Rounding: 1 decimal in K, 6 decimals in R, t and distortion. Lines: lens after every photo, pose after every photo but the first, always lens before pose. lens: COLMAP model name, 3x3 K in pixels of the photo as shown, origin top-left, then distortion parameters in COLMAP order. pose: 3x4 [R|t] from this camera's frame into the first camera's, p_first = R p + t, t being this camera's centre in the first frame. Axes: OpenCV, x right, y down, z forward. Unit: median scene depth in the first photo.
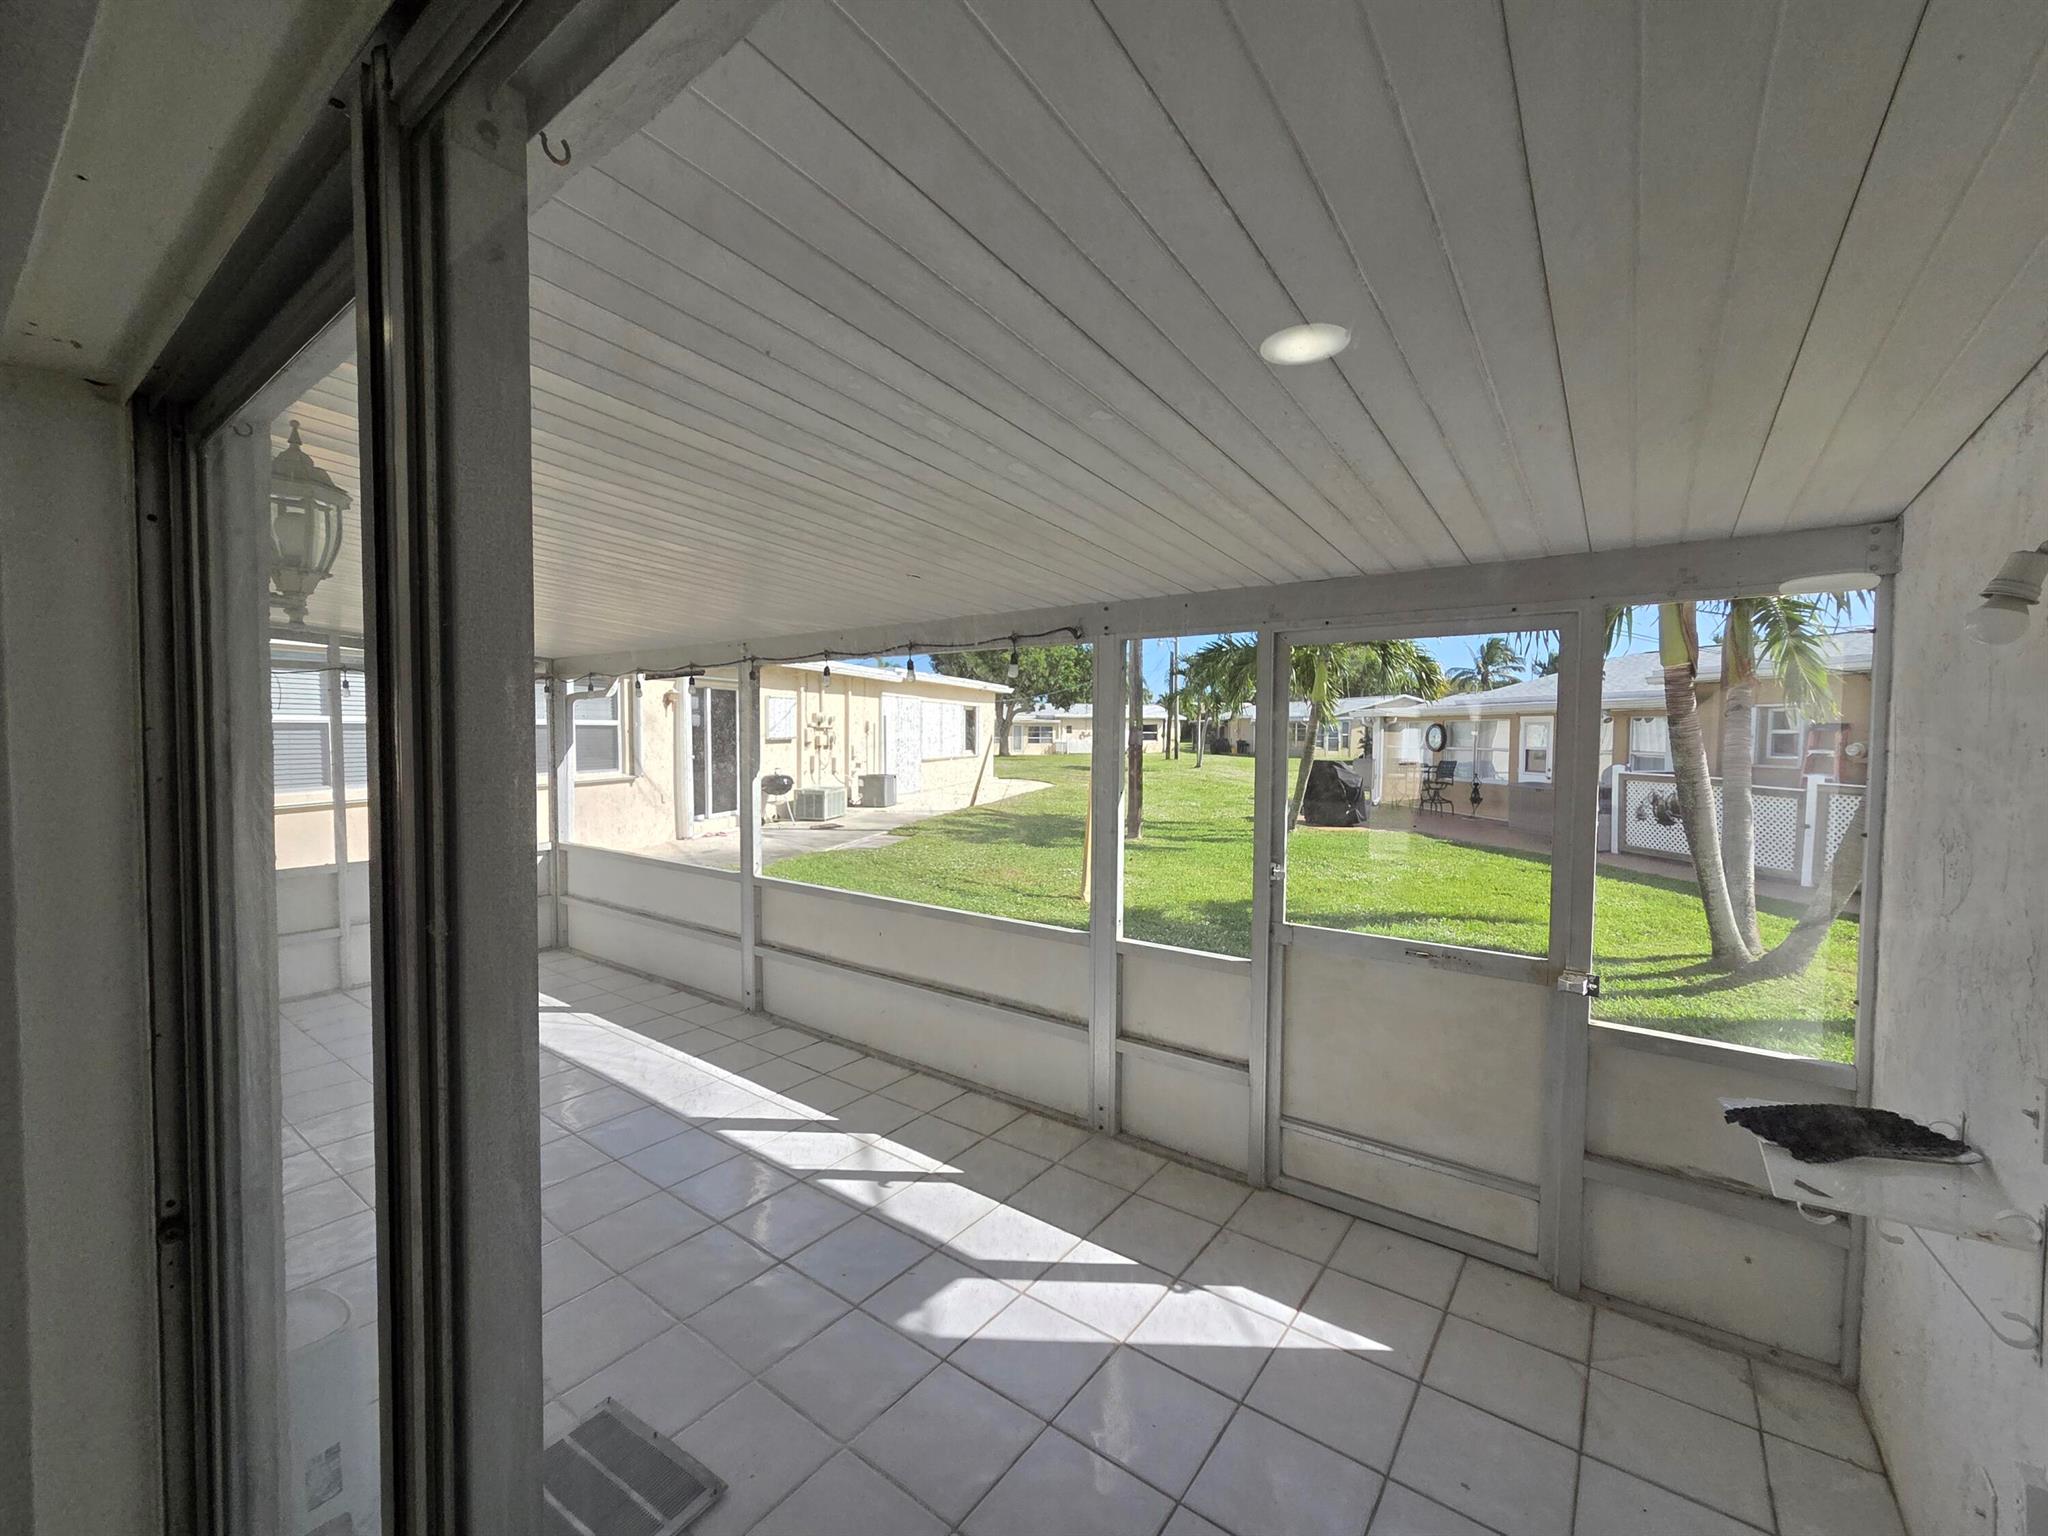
lens RADIAL K [[837.8, 0, 1021.4], [0, 837.8, 771.2], [0, 0, 1]] dist [-0.000706, 0.000125]
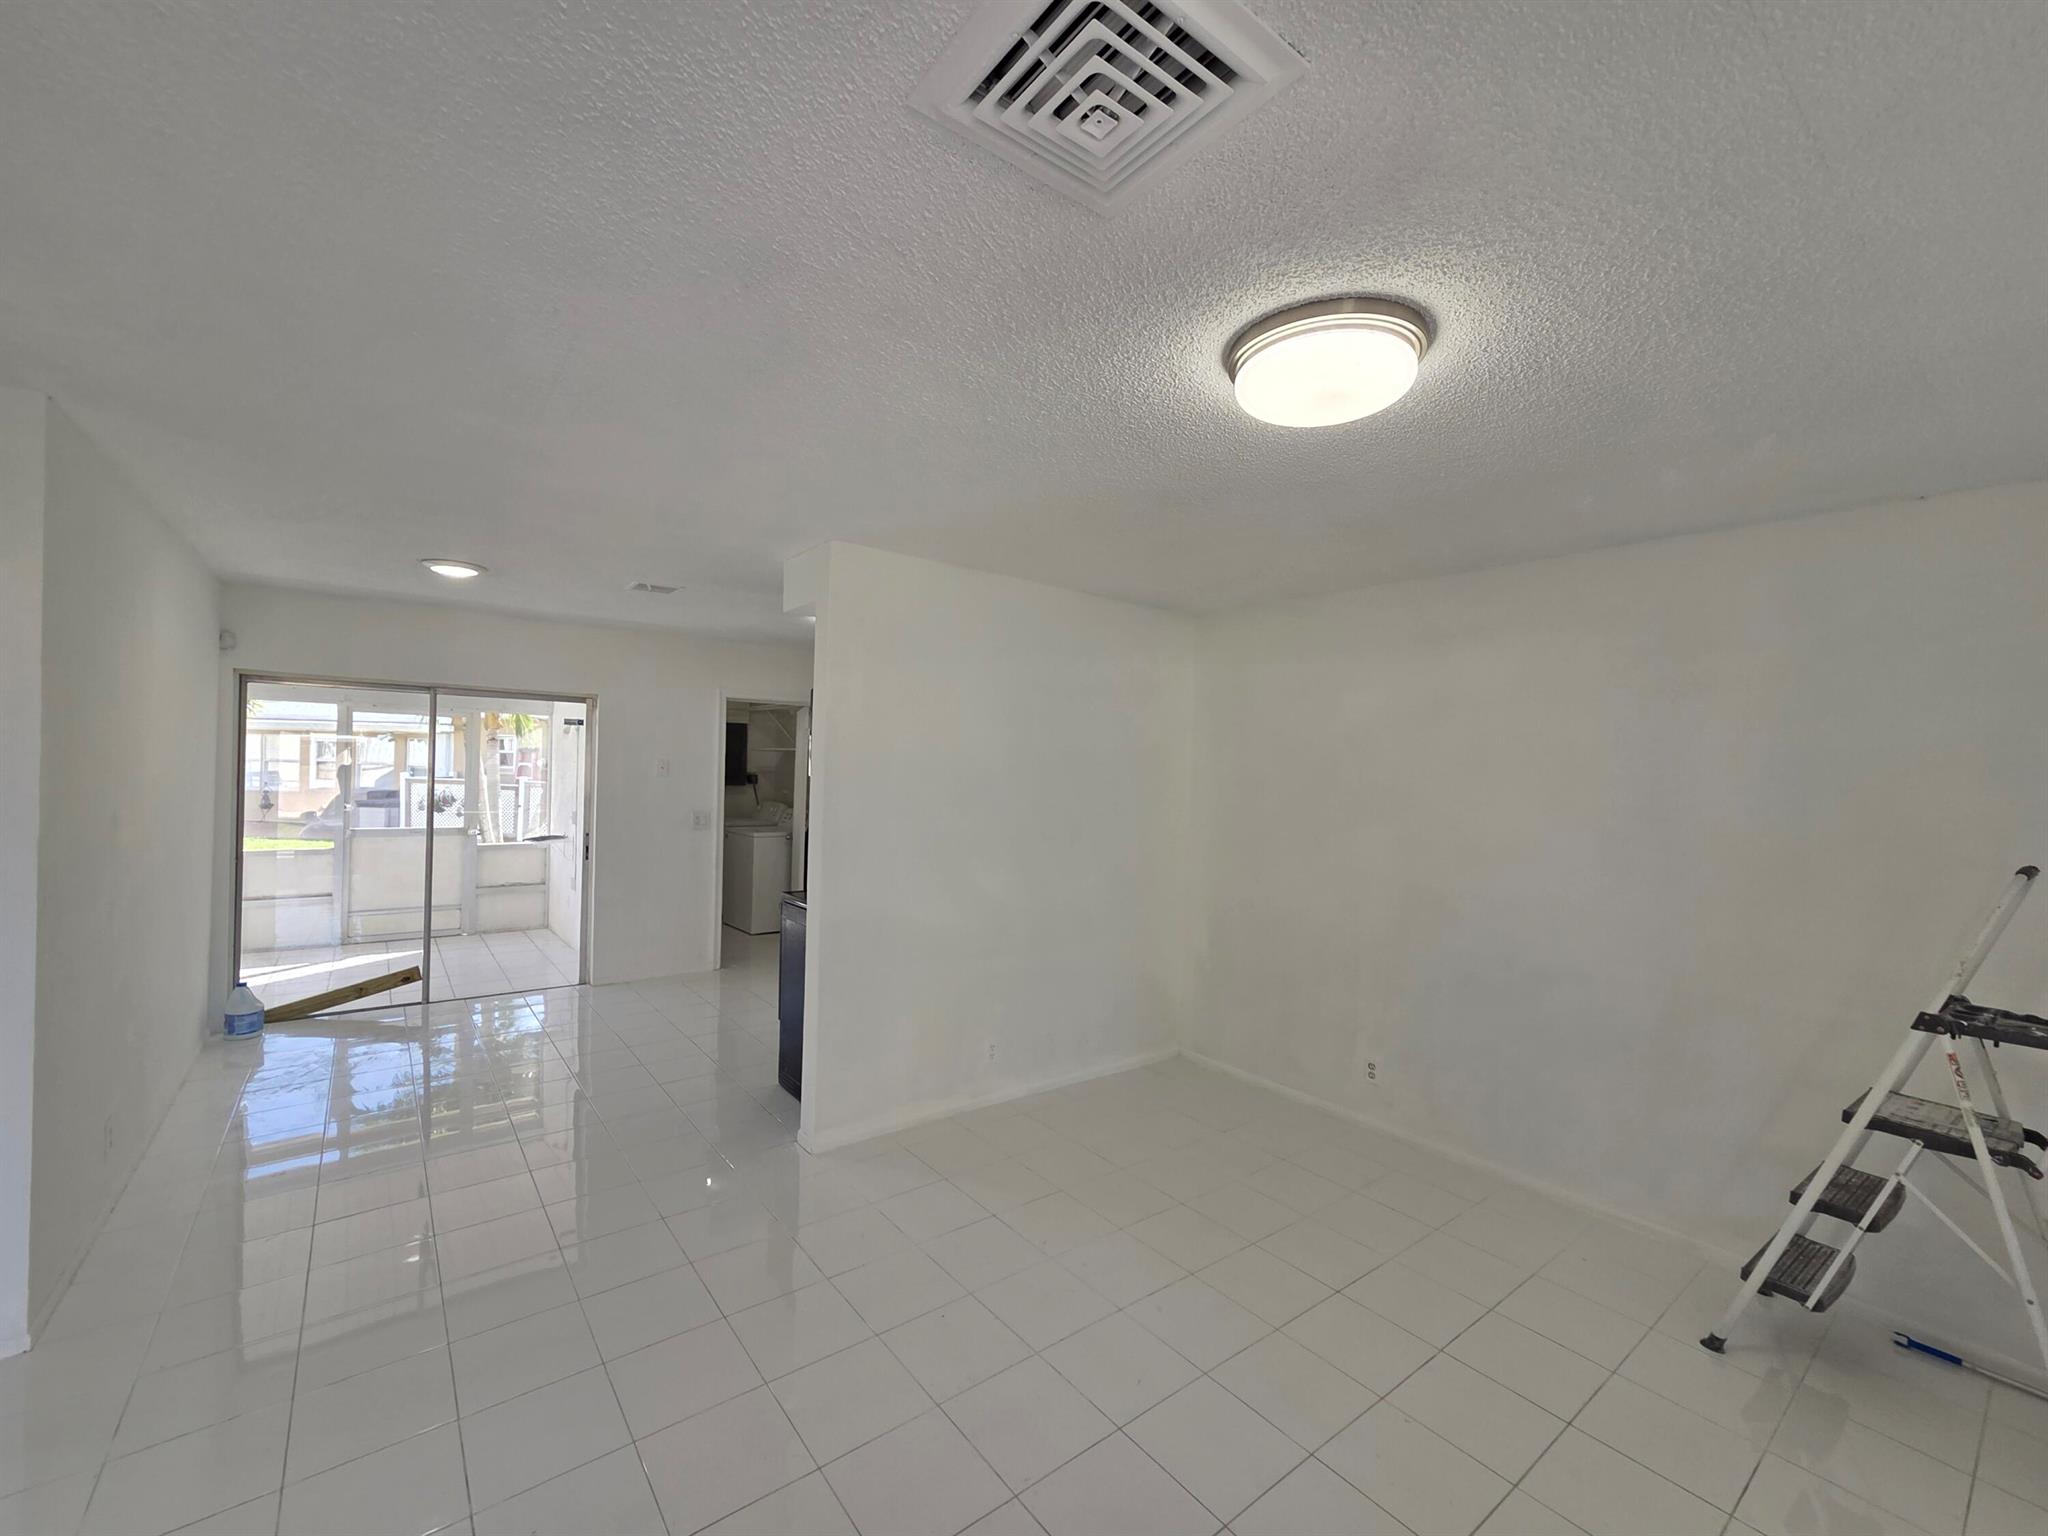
lens RADIAL K [[837.8, 0, 1021.4], [0, 837.8, 771.2], [0, 0, 1]] dist [-0.000706, 0.000125]
pose [[0.261531, -0.000411, 0.965195, -1.291119], [0.018587, 0.999817, -0.004611, 0.056203], [-0.965016, 0.019146, 0.261491, -1.273459]]
